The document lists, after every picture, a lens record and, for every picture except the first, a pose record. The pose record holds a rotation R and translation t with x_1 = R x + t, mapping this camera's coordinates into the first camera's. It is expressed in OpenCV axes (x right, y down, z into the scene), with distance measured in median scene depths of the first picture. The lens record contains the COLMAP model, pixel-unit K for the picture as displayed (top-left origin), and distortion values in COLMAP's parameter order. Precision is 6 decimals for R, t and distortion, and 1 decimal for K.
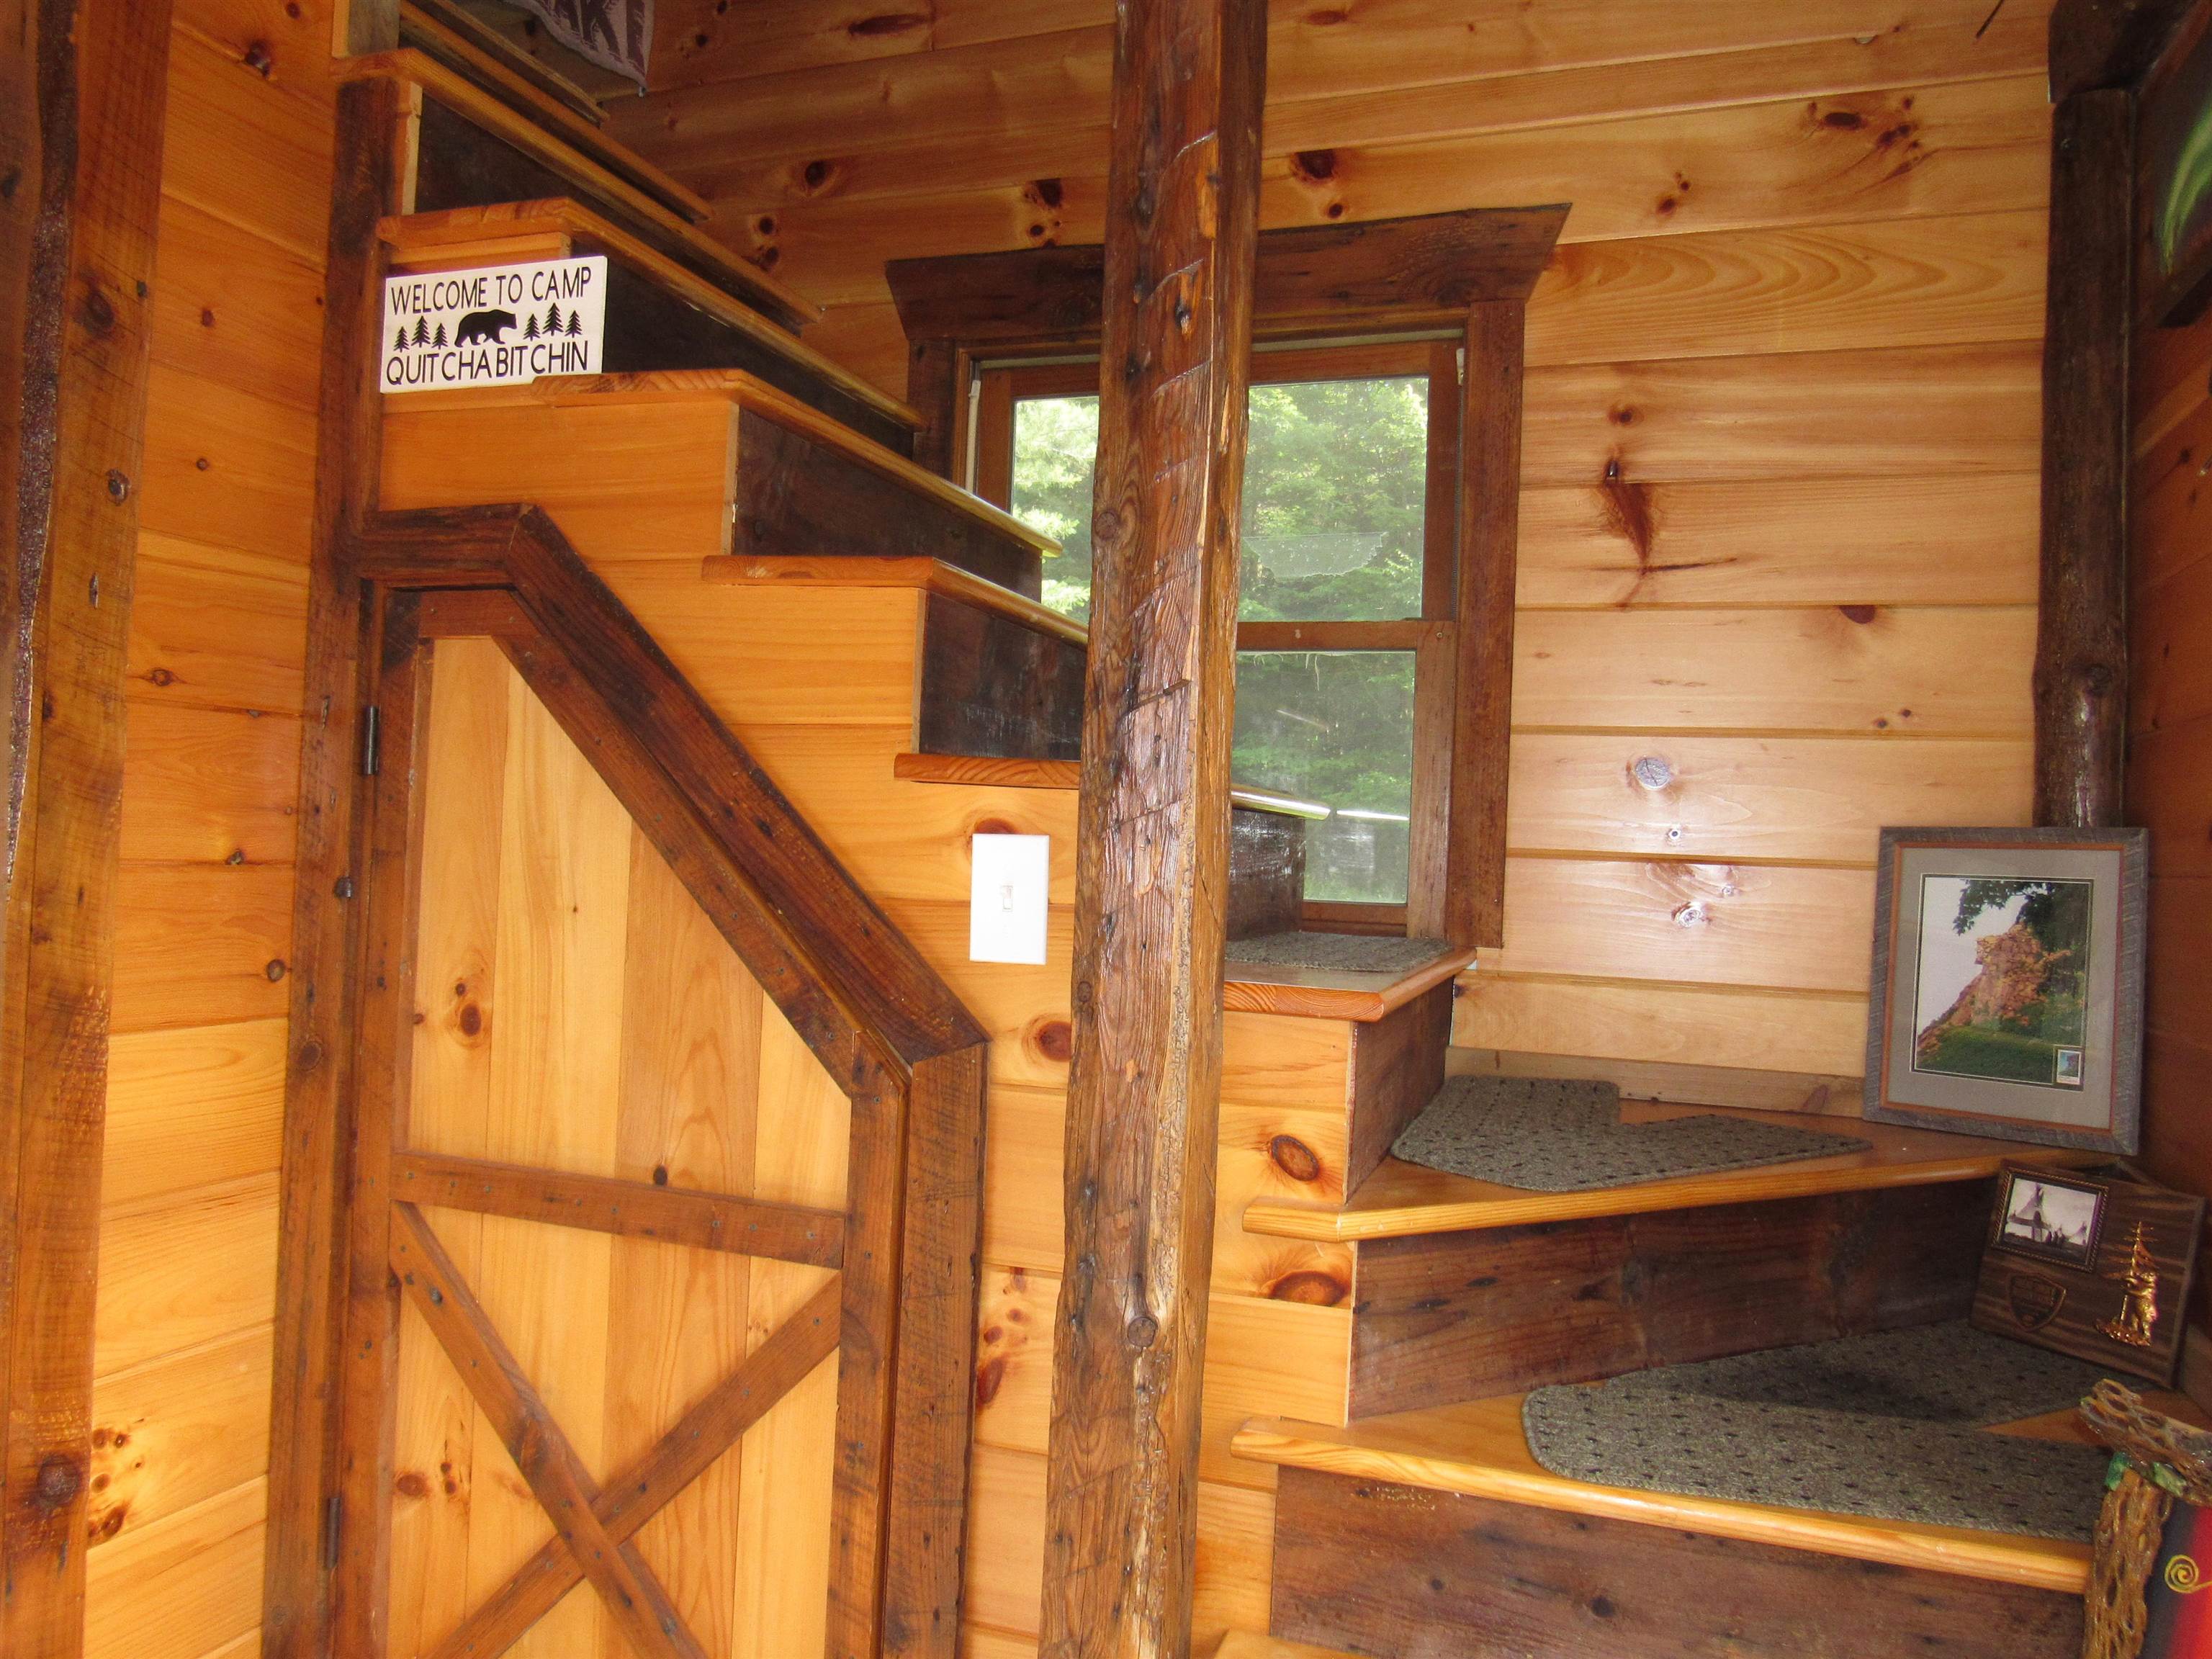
lens RADIAL K [[1561.8, 0, 1106.0], [0, 1561.8, 829.5], [0, 0, 1]] dist [-0.033149, 0.004779]
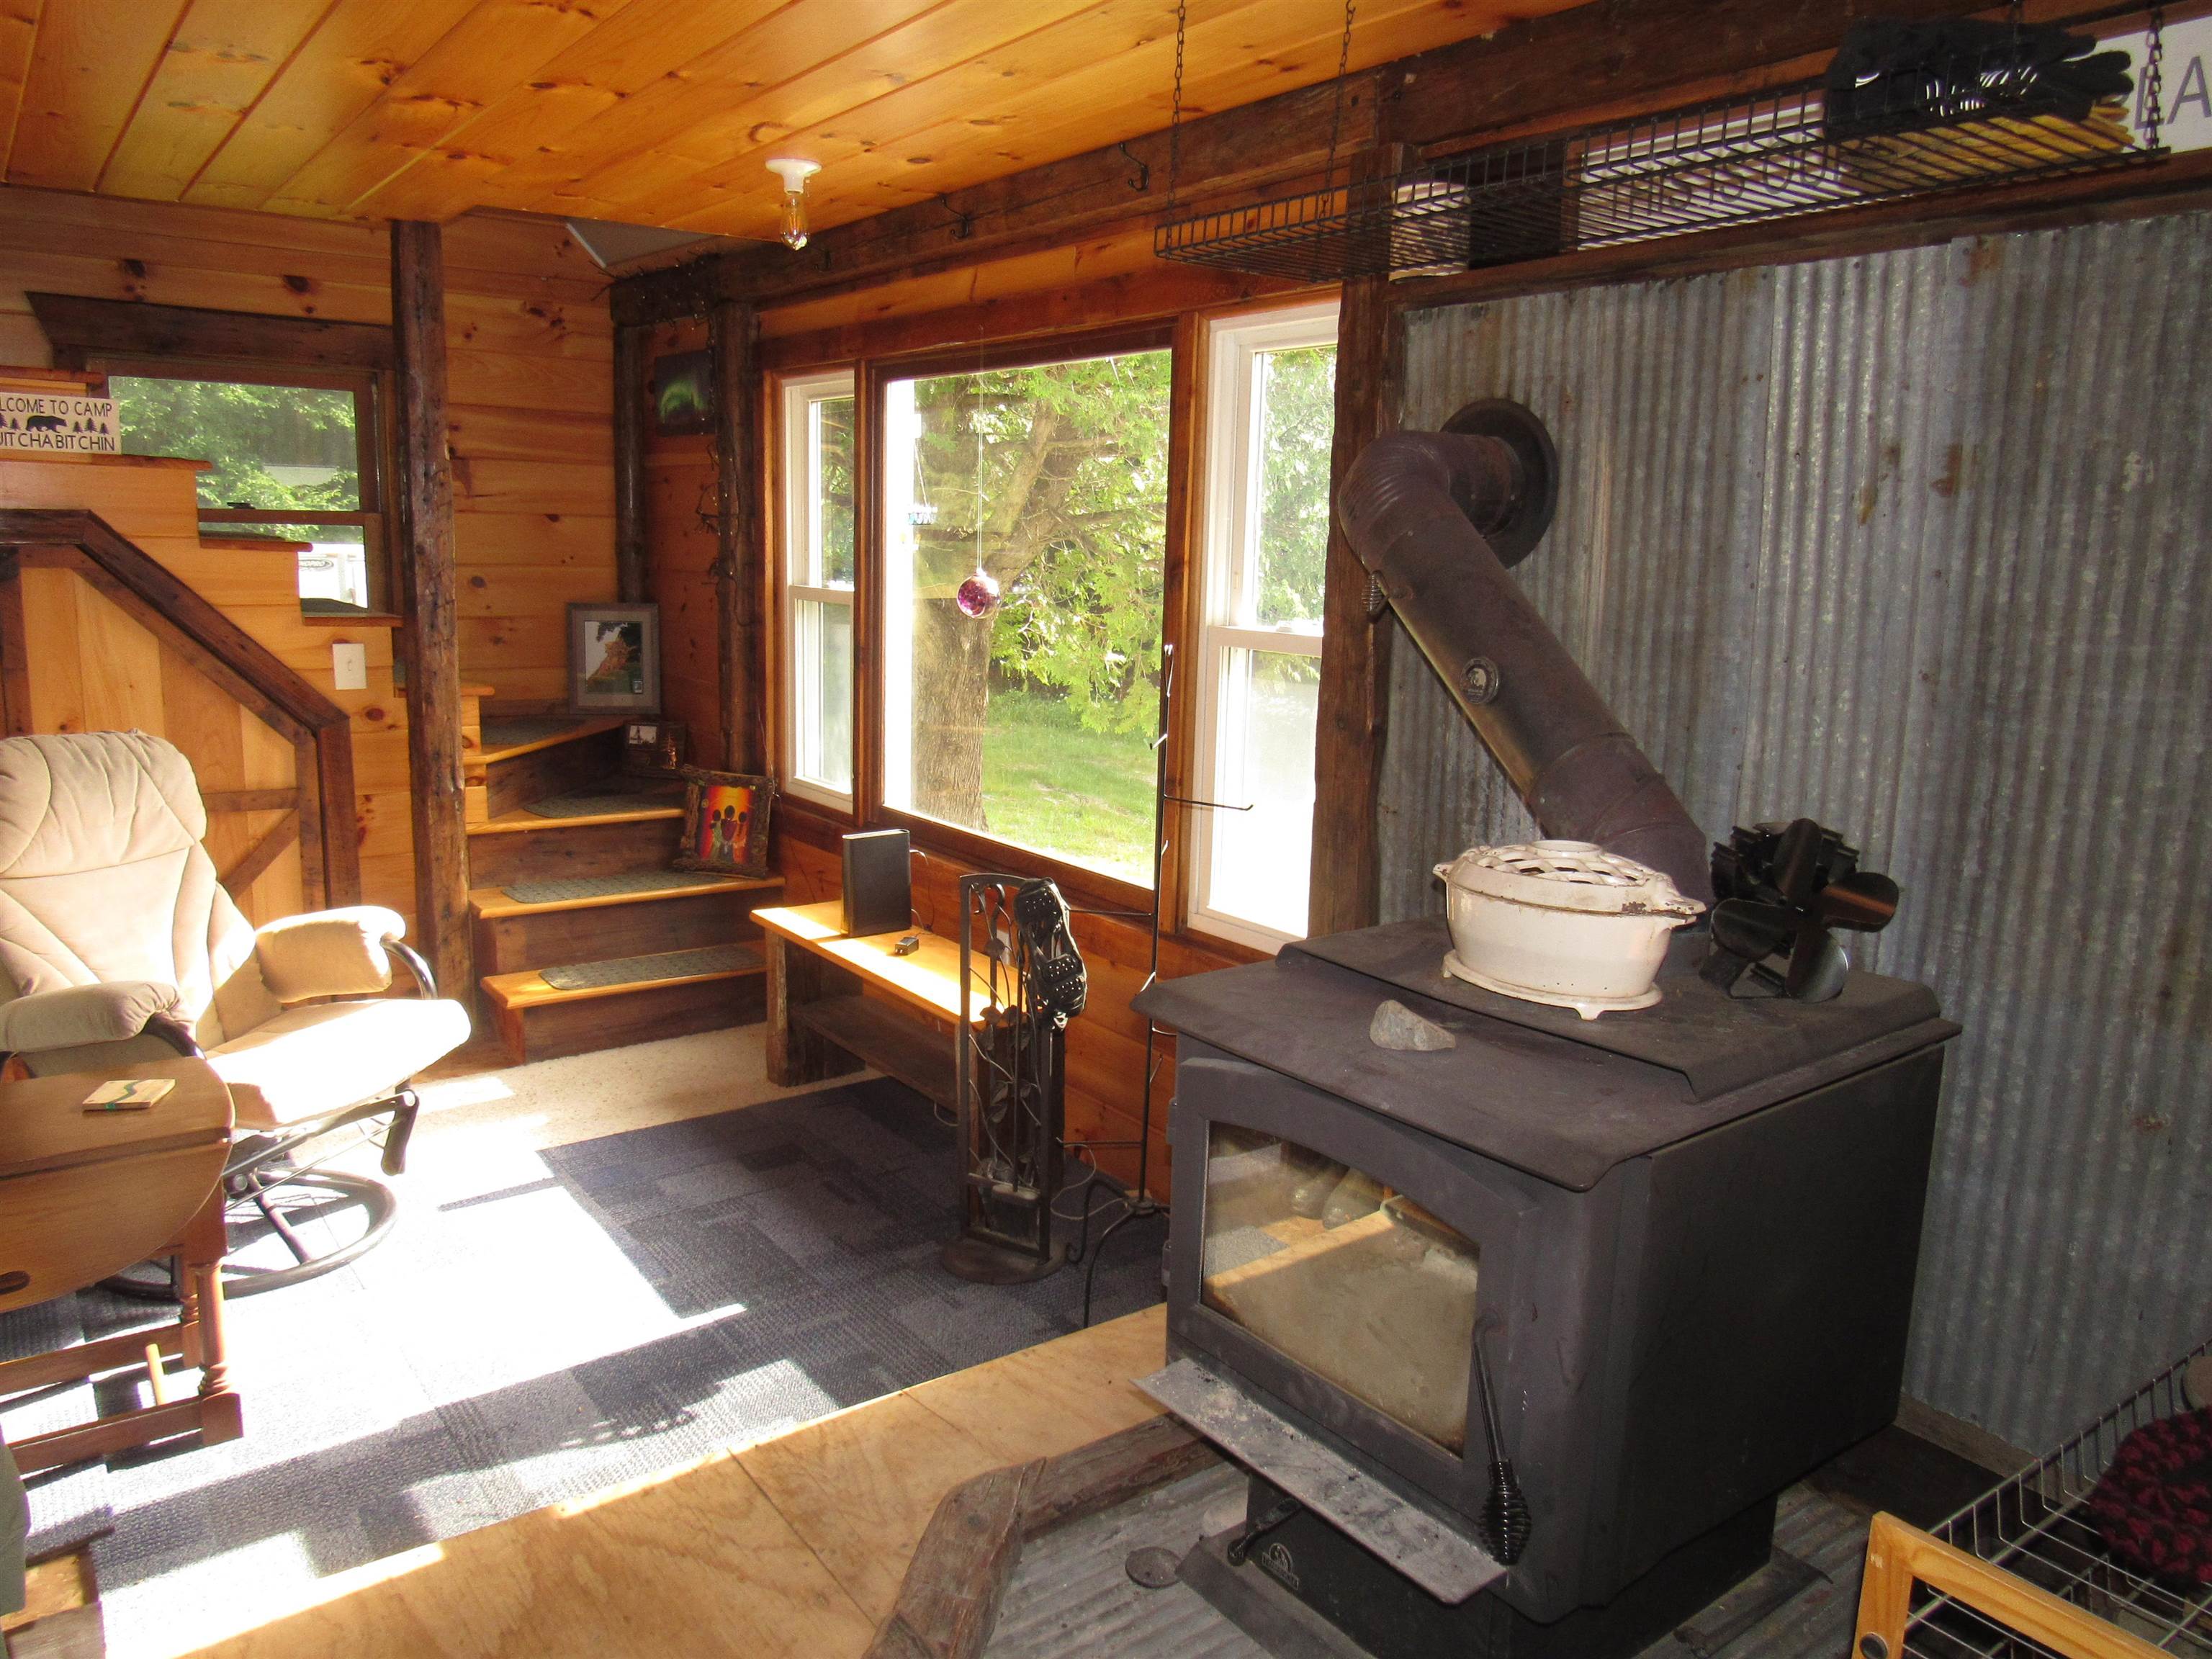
lens RADIAL K [[1543.1, 0, 1105.5], [0, 1543.1, 791.3], [0, 0, 1]] dist [-0.003022, 0.000242]
pose [[0.555967, -0.159649, 0.815729, -1.481362], [-0.019503, 0.978606, 0.204819, -0.304886], [-0.830976, -0.129782, 0.540958, -1.529291]]
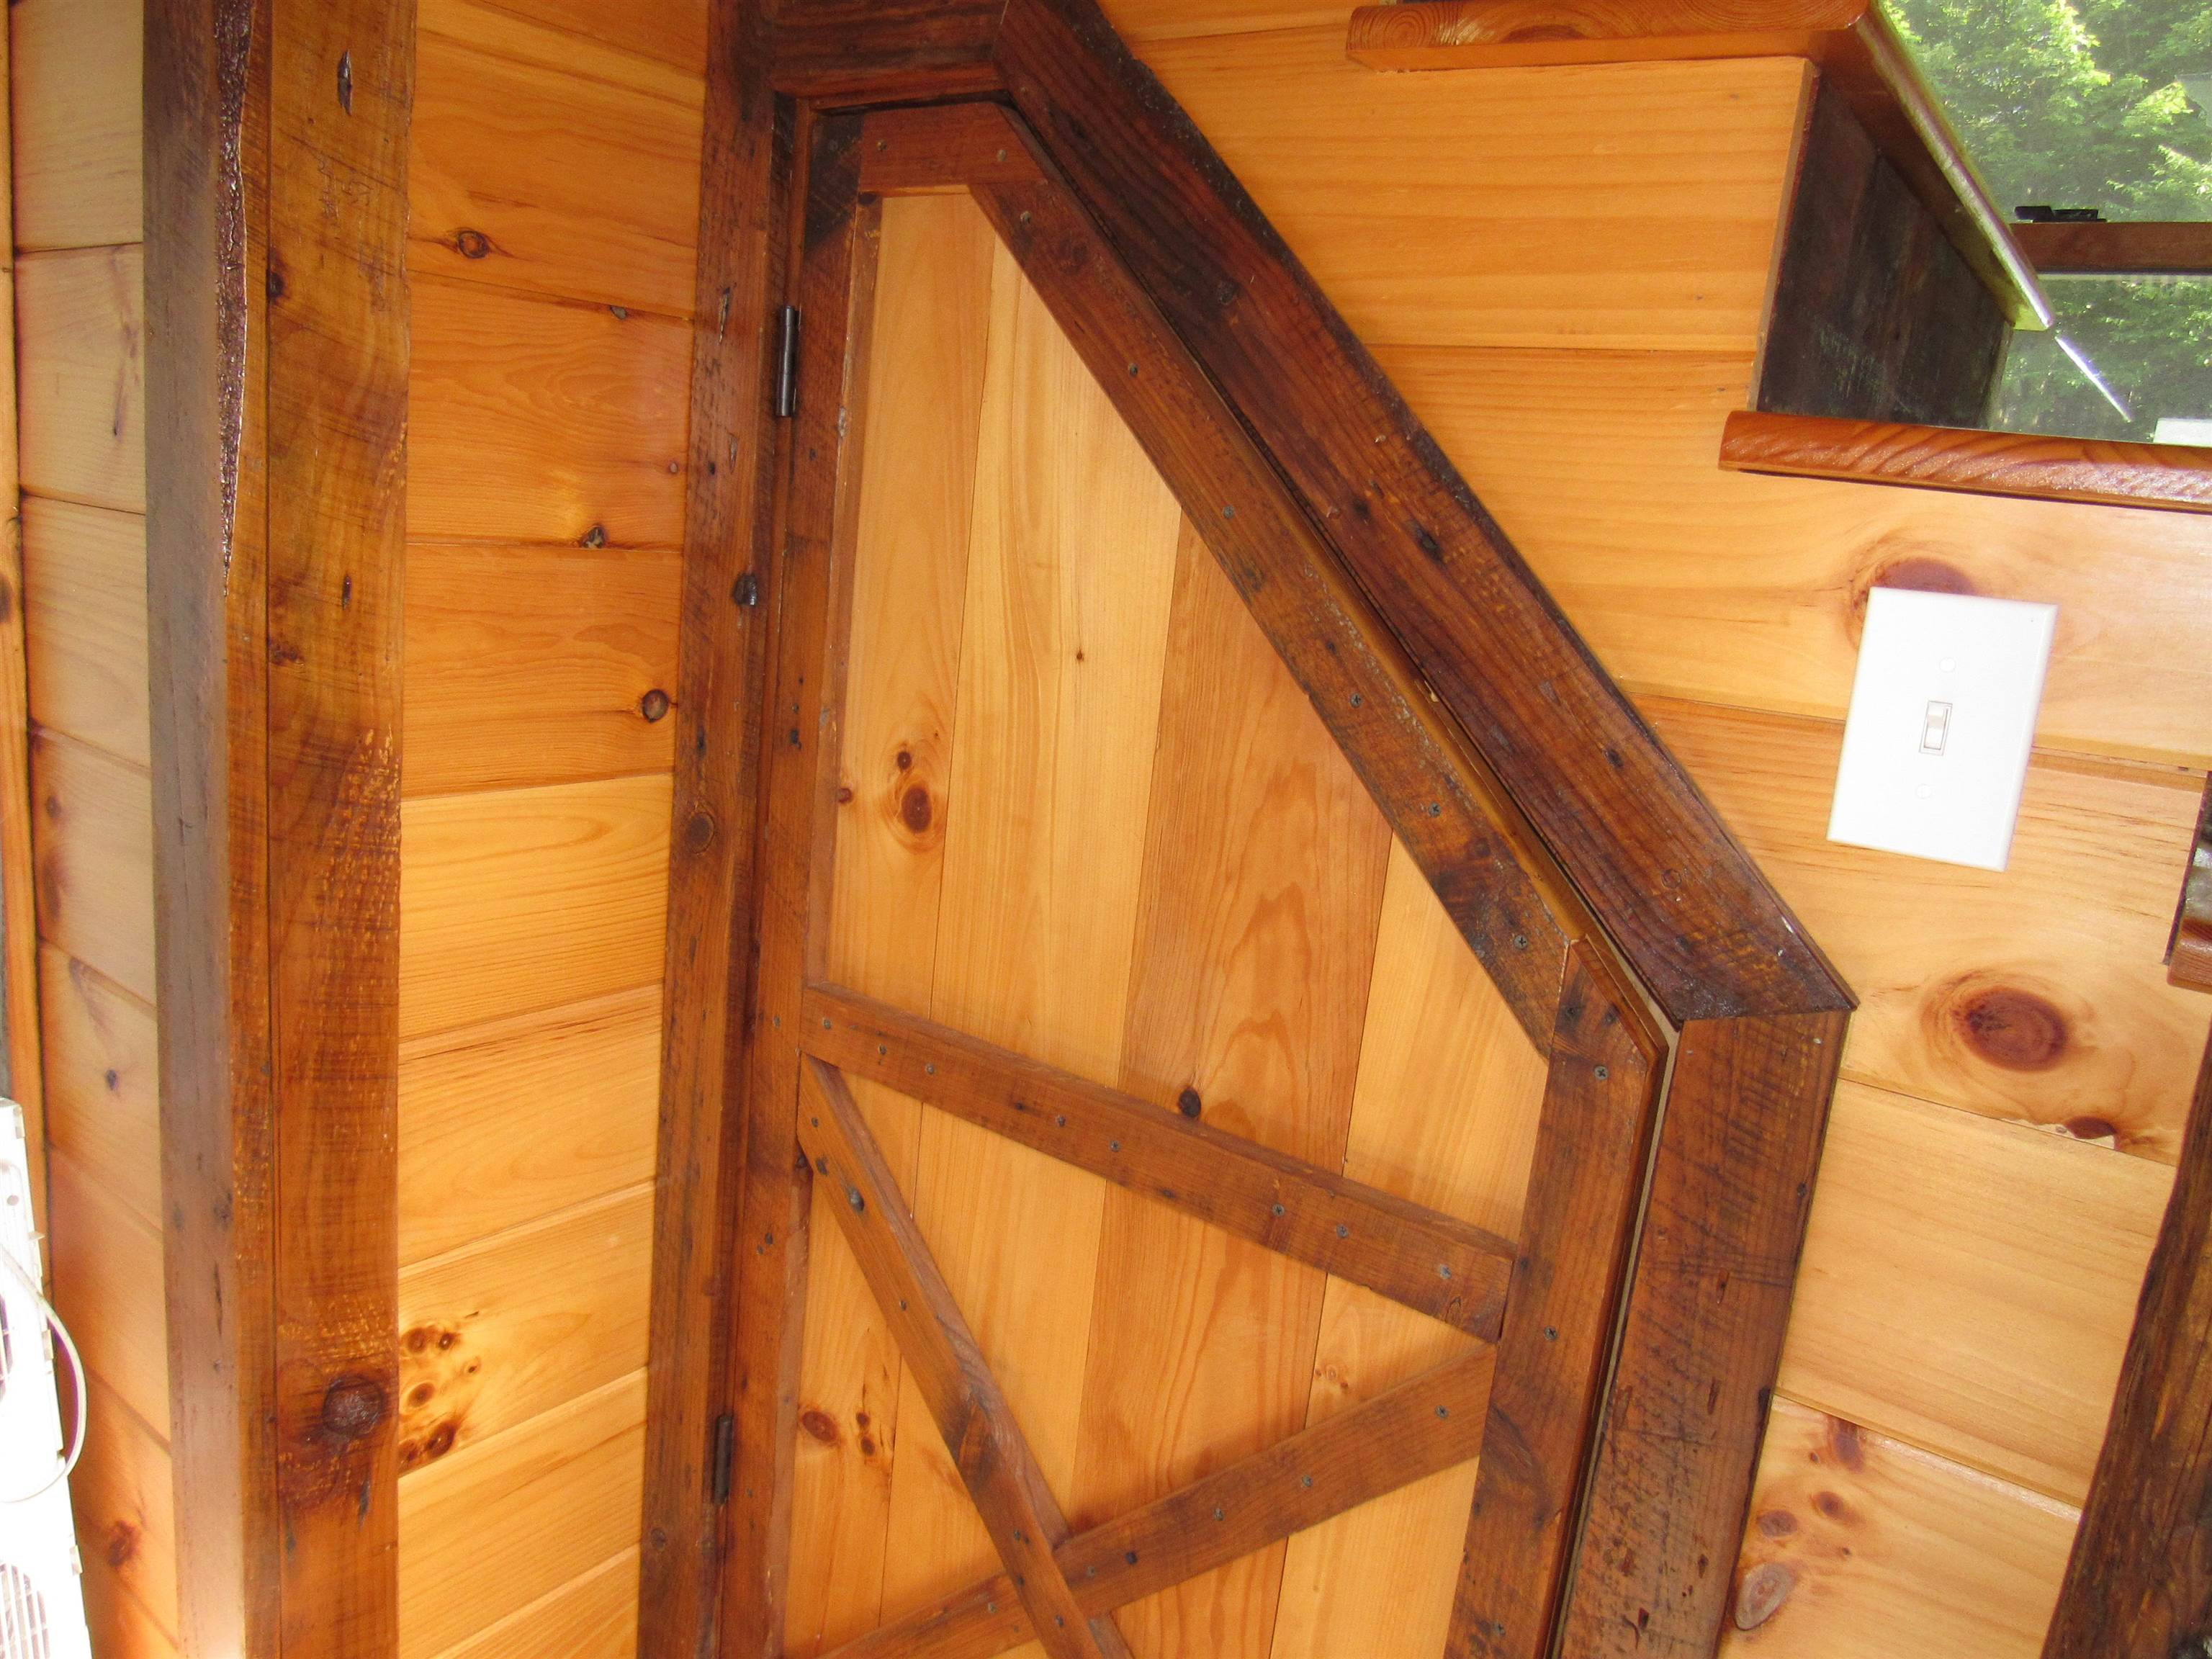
lens RADIAL K [[1561.8, 0, 1106.0], [0, 1561.8, 829.5], [0, 0, 1]] dist [-0.033149, 0.004779]
pose [[0.953617, 0.112492, -0.279213, -0.157760], [-0.054254, 0.976589, 0.208159, -0.010230], [0.296092, -0.183355, 0.937395, 0.430028]]
